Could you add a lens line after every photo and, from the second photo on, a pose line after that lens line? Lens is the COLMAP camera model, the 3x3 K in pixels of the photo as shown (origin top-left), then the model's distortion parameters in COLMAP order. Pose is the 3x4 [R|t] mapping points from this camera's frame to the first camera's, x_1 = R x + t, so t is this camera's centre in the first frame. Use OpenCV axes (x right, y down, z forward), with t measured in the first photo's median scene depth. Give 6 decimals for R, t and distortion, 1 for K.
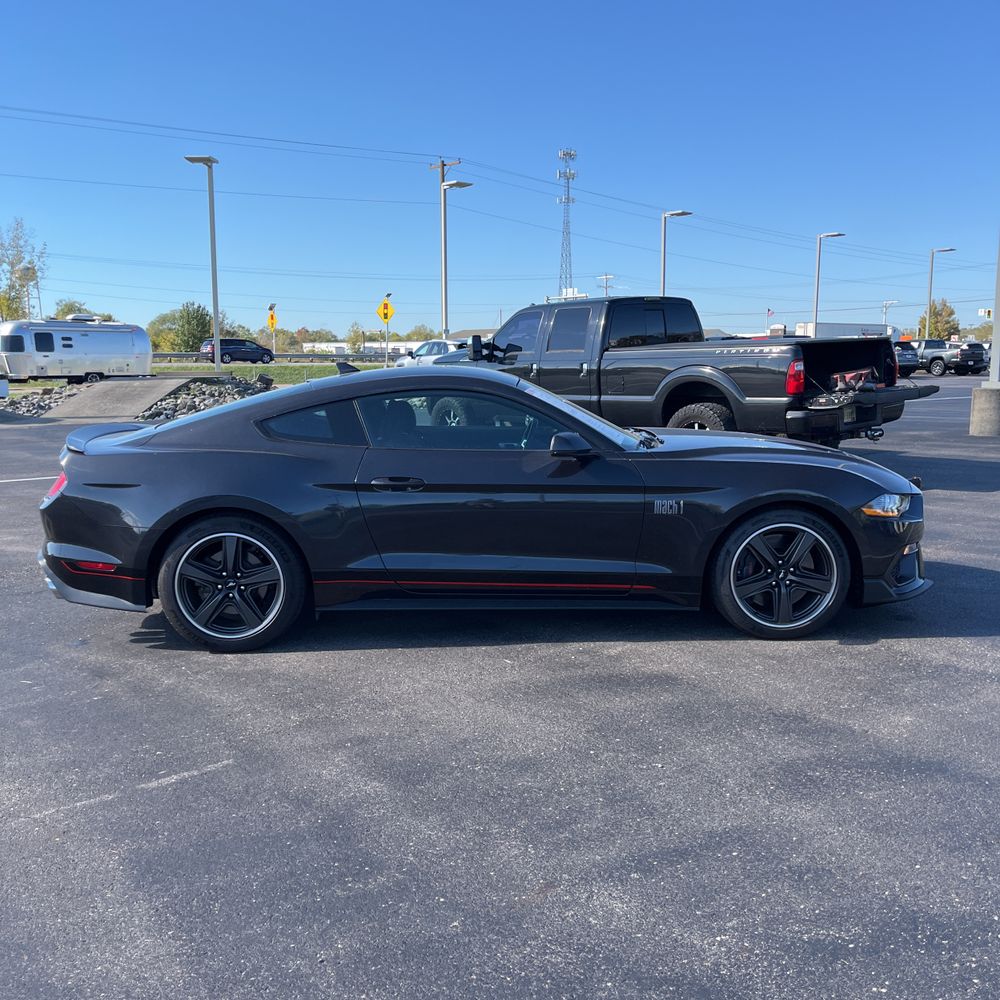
lens RADIAL K [[1007.4, 0, 499.6], [0, 1007.4, 439.7], [0, 0, 1]] dist [0.070748, -0.091312]
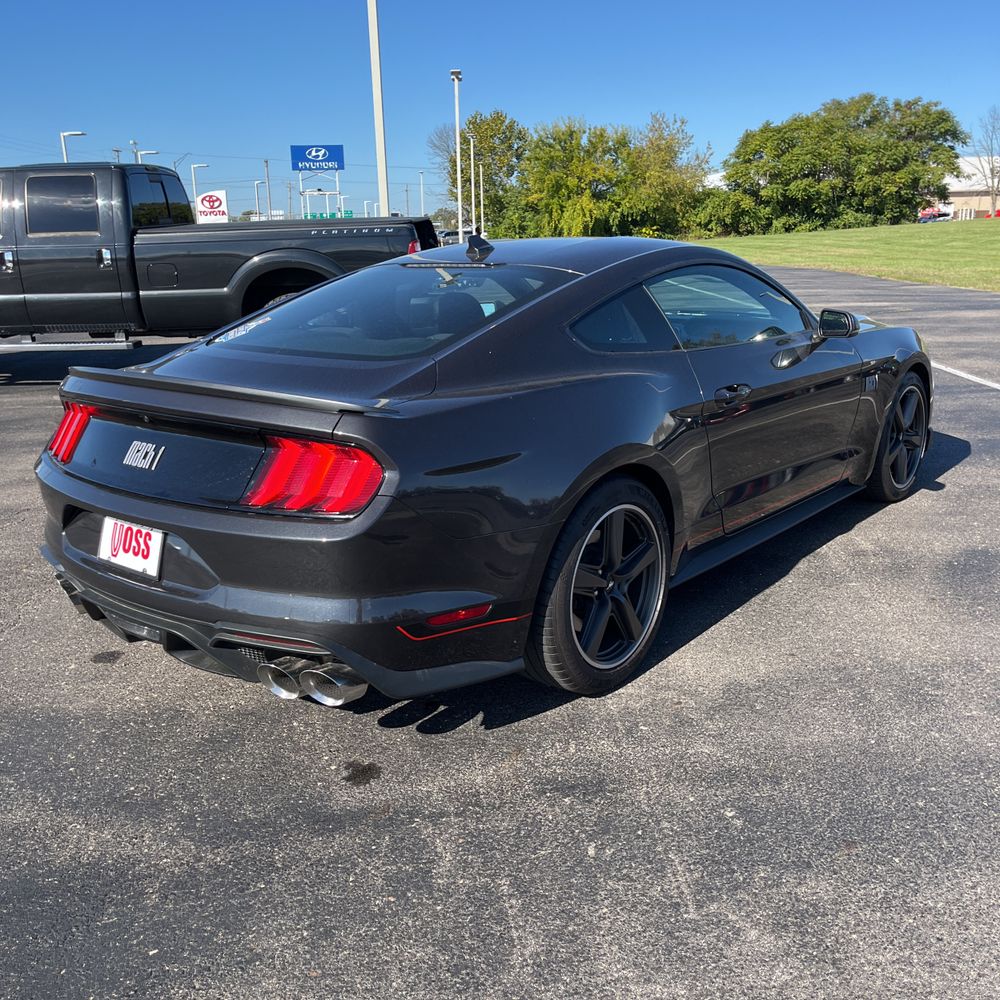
lens RADIAL K [[1007.4, 0, 499.6], [0, 1007.4, 439.7], [0, 0, 1]] dist [0.070748, -0.091312]
pose [[0.666253, -0.151691, 0.730135, -0.724282], [0.080191, 0.987989, 0.132088, -0.027394], [-0.741402, -0.029454, 0.670415, 0.621523]]
